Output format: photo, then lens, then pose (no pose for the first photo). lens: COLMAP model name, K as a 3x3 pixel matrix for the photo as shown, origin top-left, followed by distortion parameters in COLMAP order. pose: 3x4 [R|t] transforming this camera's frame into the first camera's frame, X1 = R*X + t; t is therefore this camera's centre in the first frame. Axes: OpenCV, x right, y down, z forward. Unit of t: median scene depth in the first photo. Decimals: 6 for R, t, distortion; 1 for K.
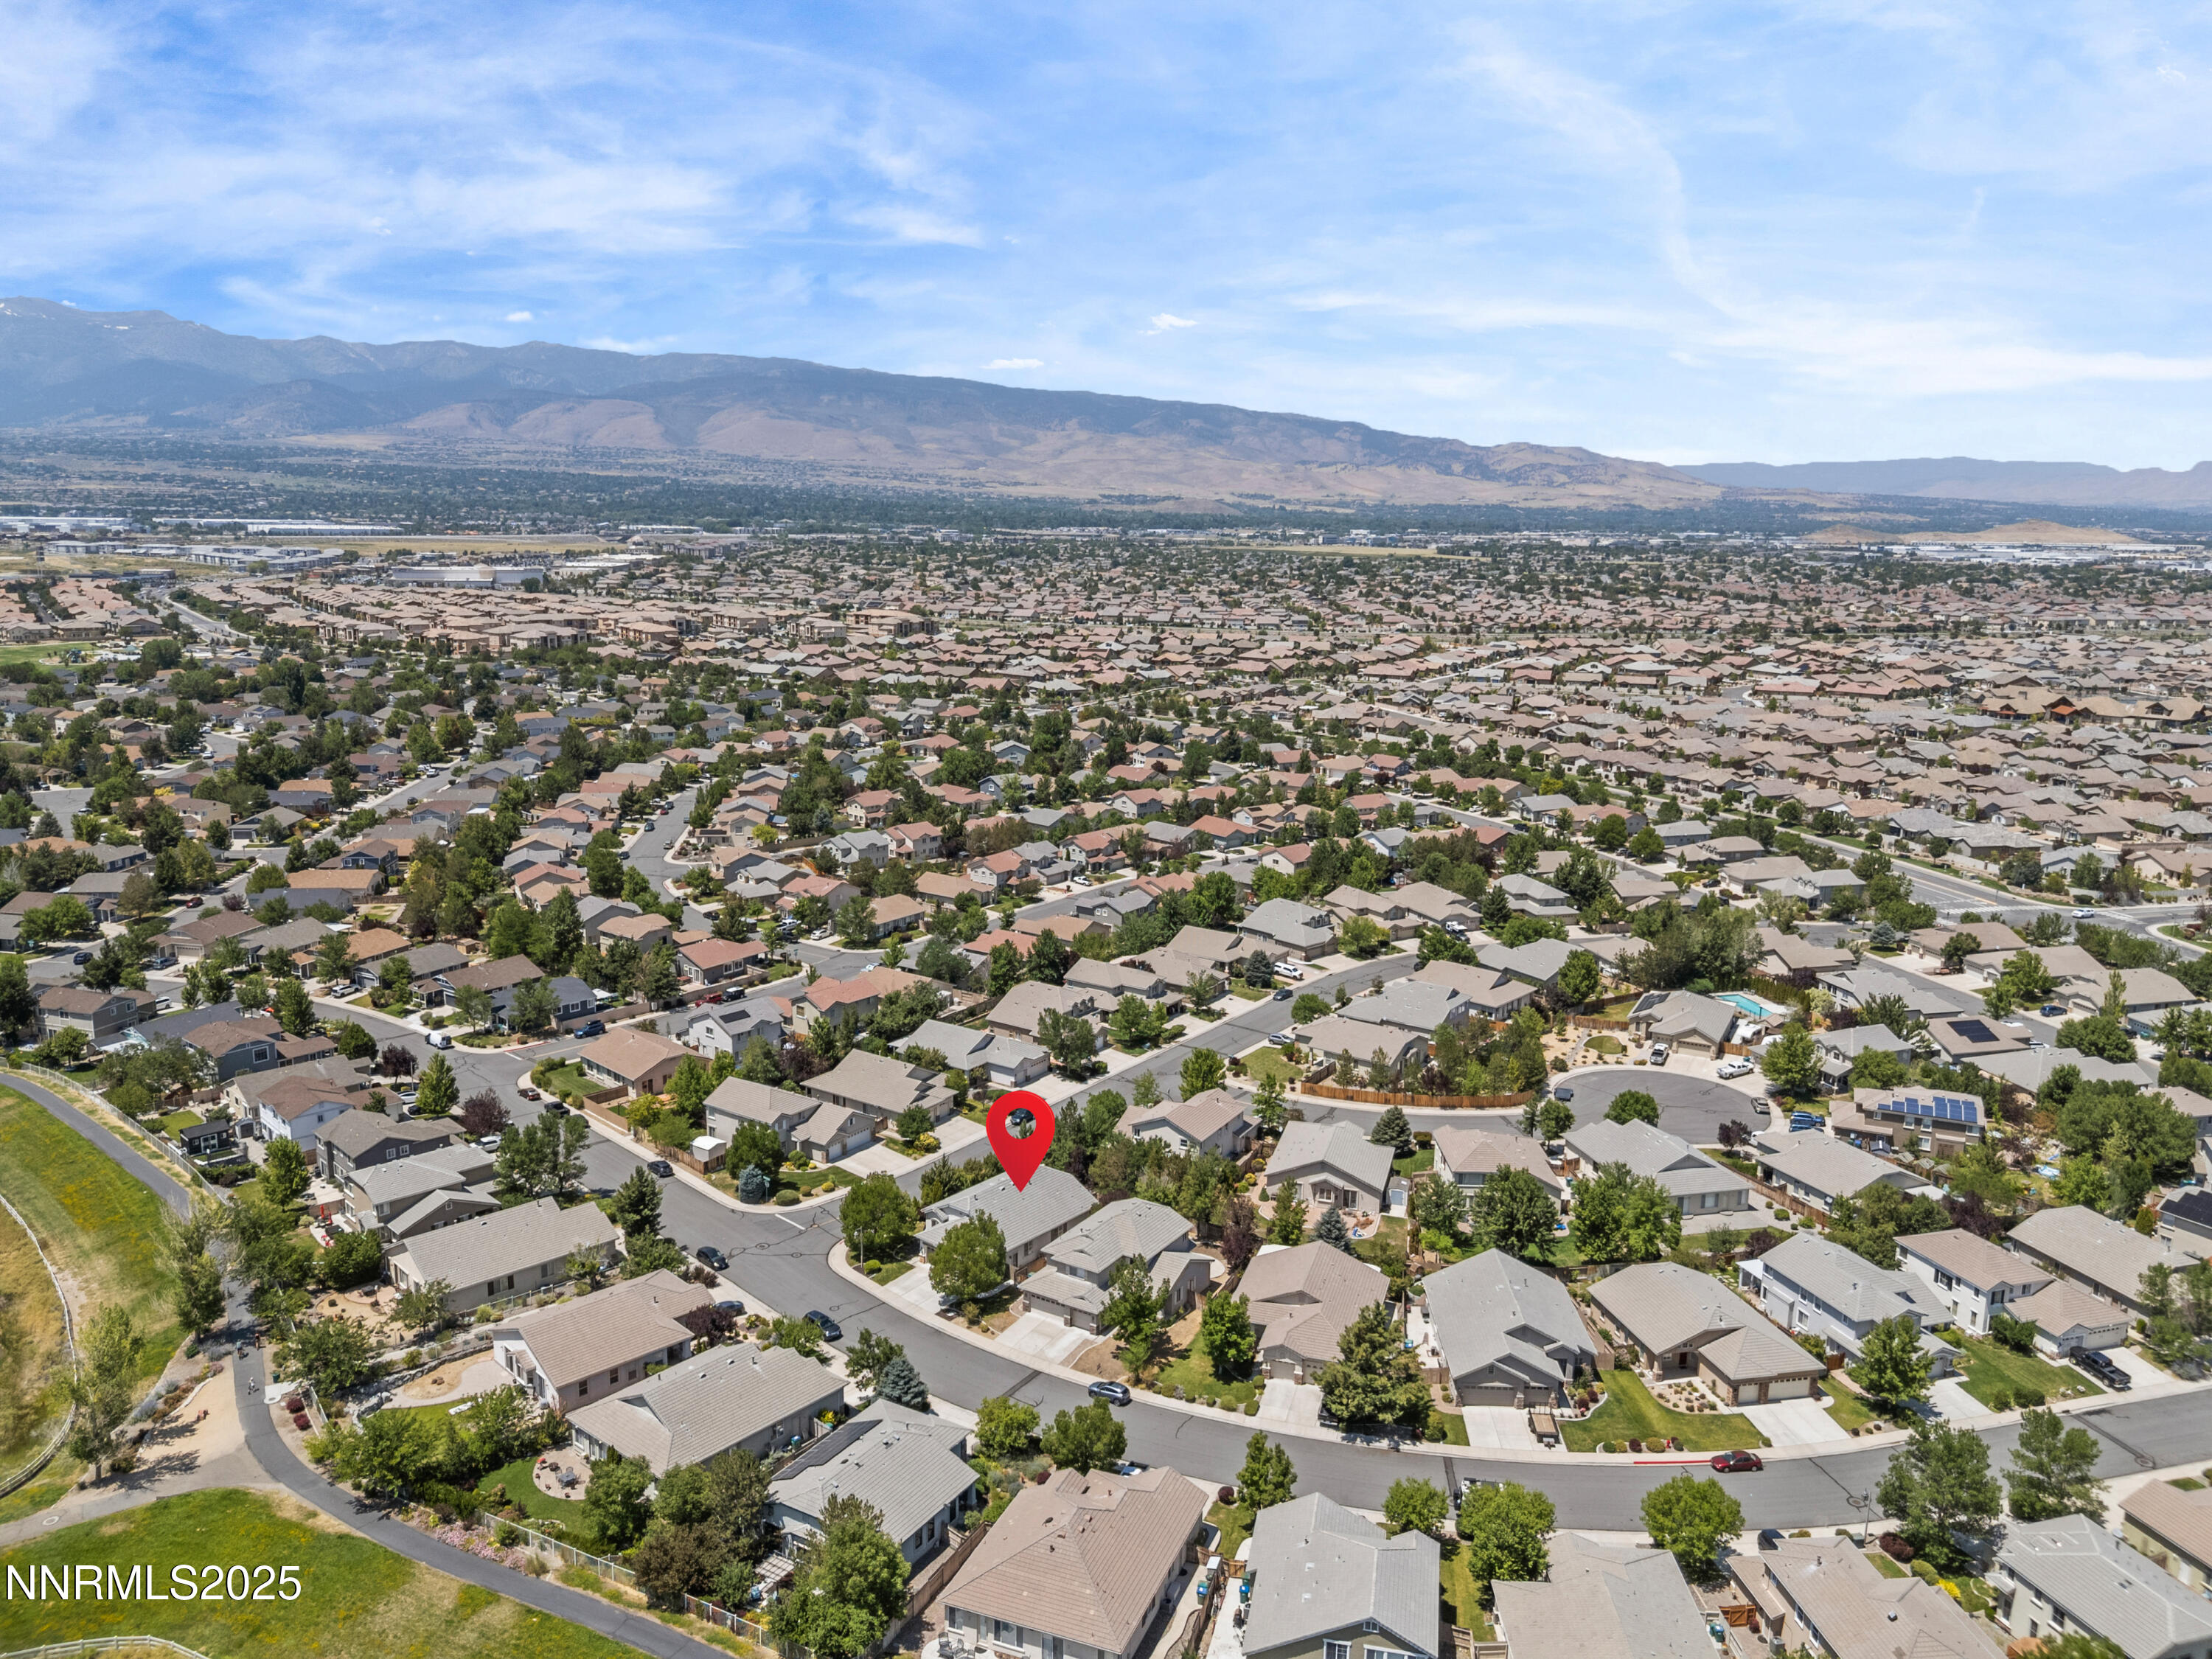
lens RADIAL K [[1634.6, 0, 1106.0], [0, 1634.6, 829.5], [0, 0, 1]] dist [0.059725, -0.055846]
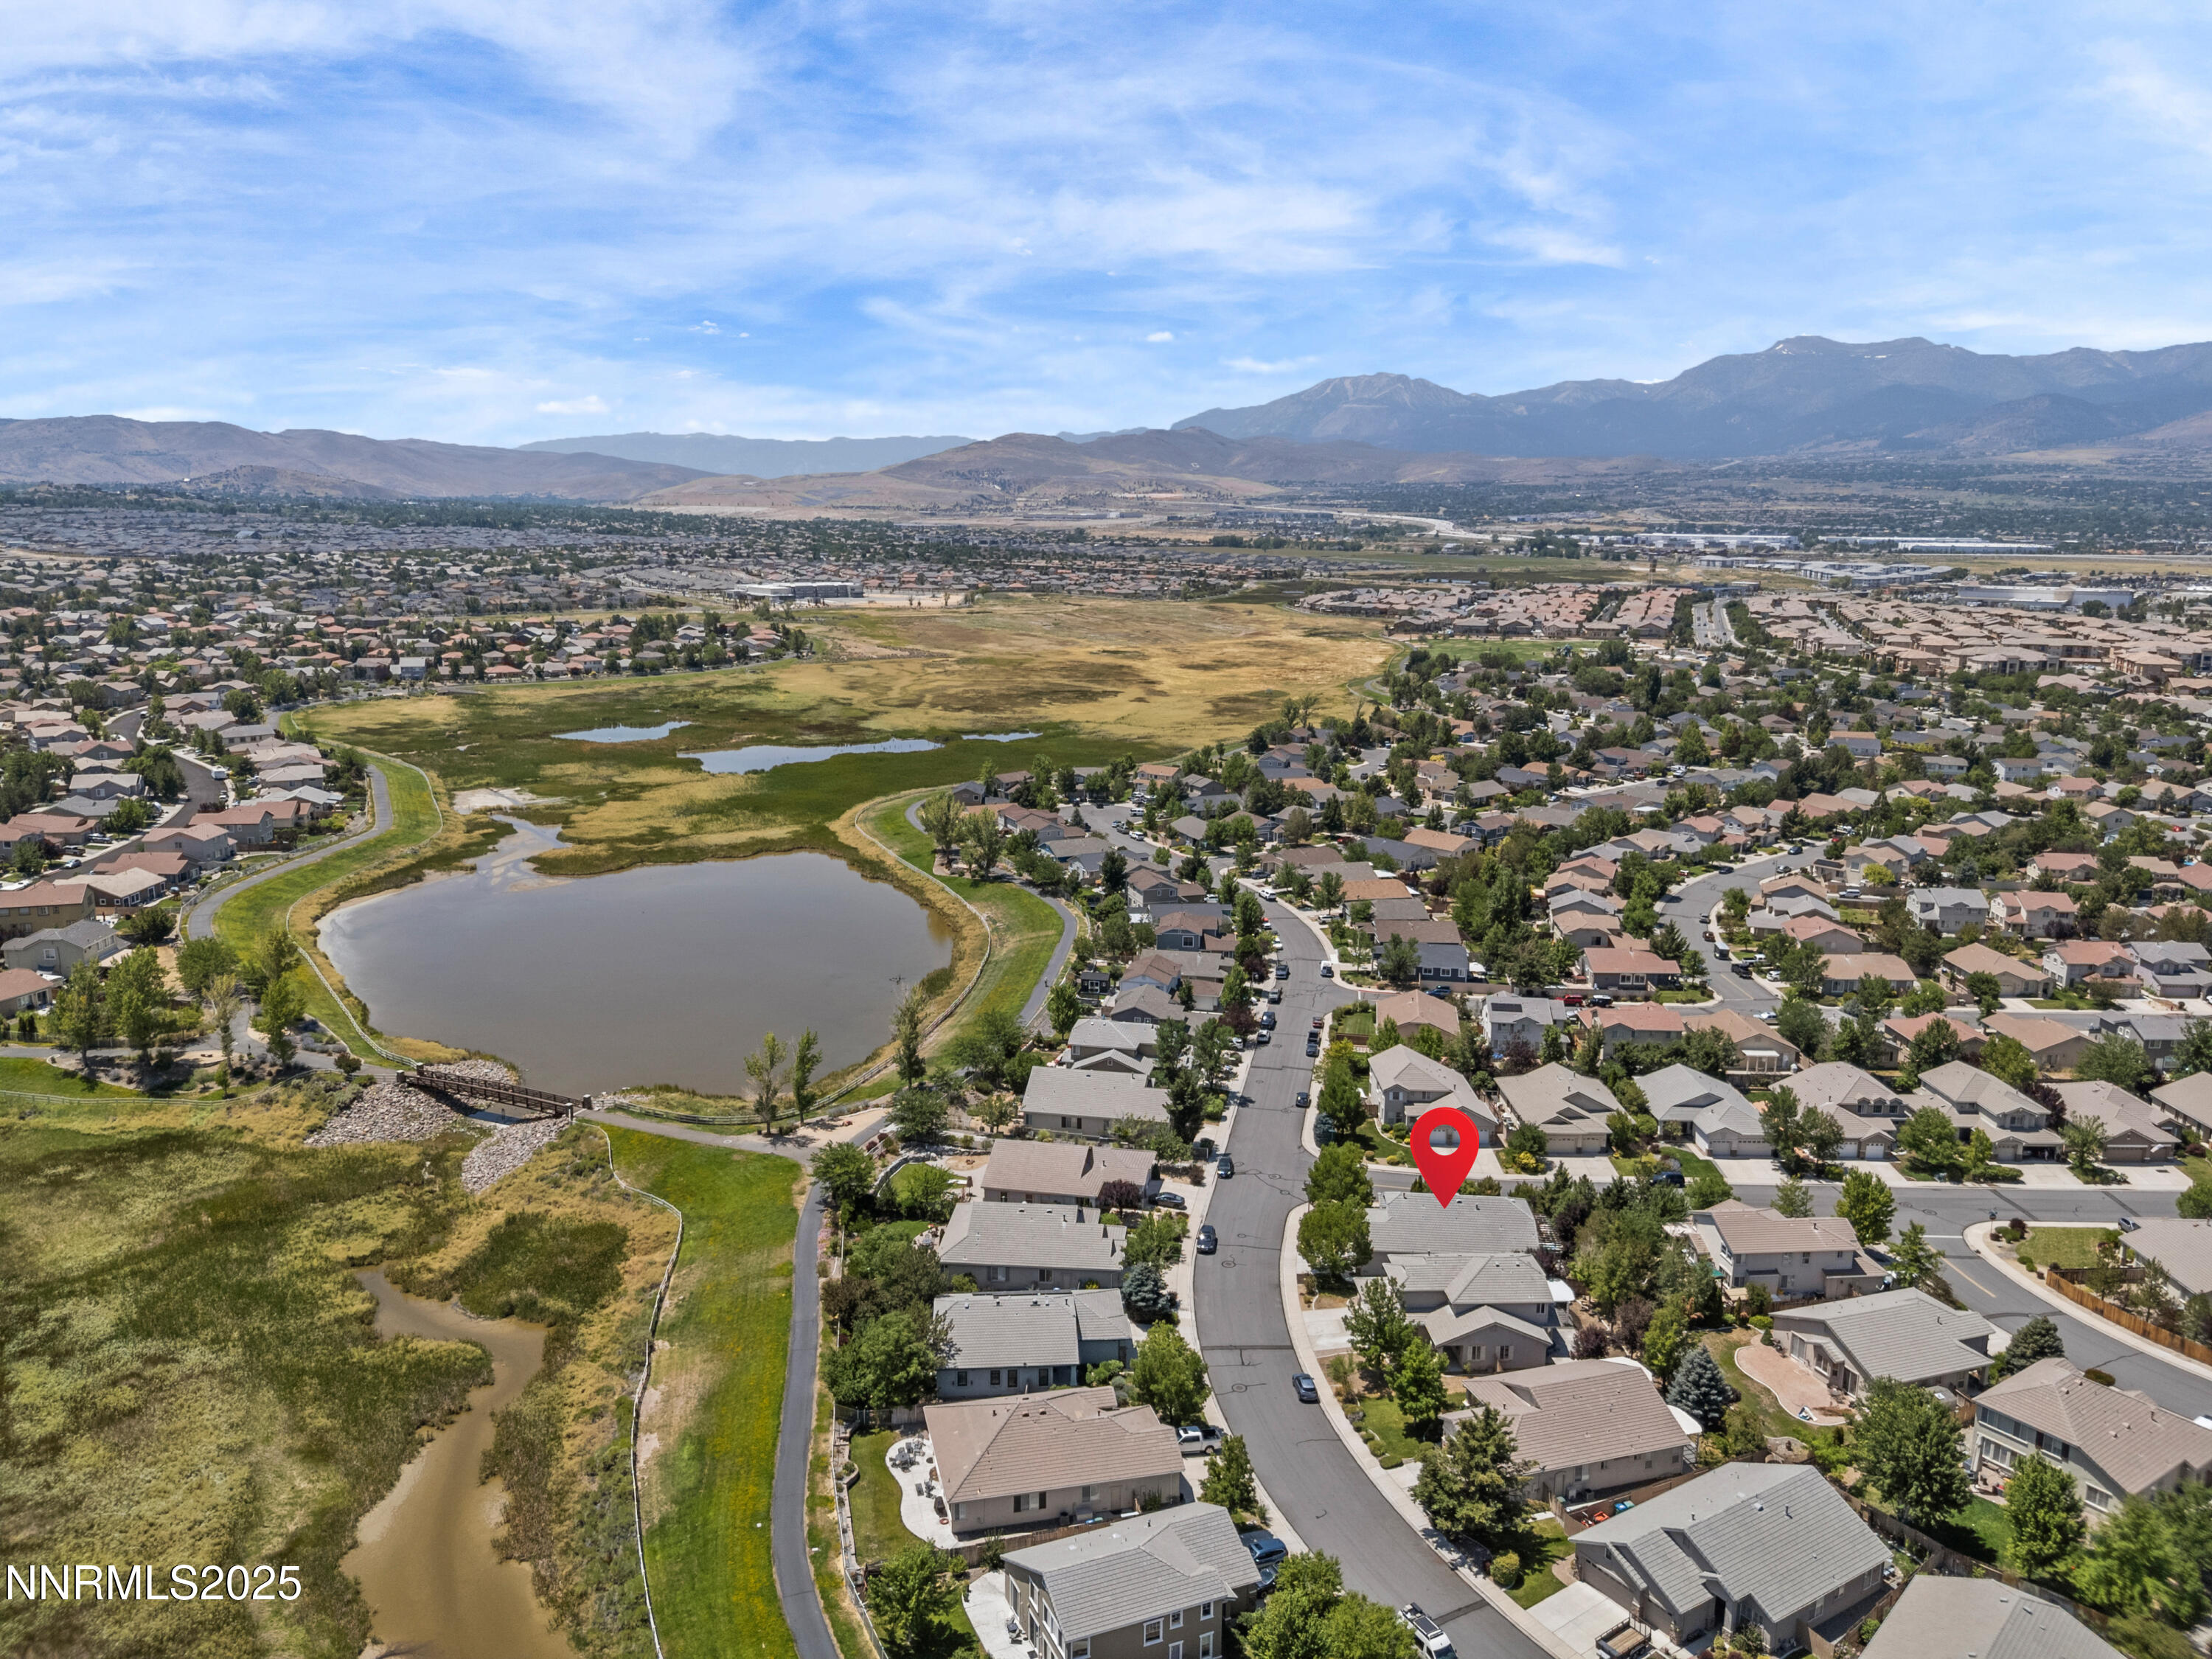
lens RADIAL K [[1634.6, 0, 1106.0], [0, 1634.6, 829.5], [0, 0, 1]] dist [0.059725, -0.055846]
pose [[0.999285, 0.016885, -0.033815, -0.895042], [-0.017272, 0.999788, -0.011189, 0.003437], [0.033619, 0.011765, 0.999365, 0.014389]]
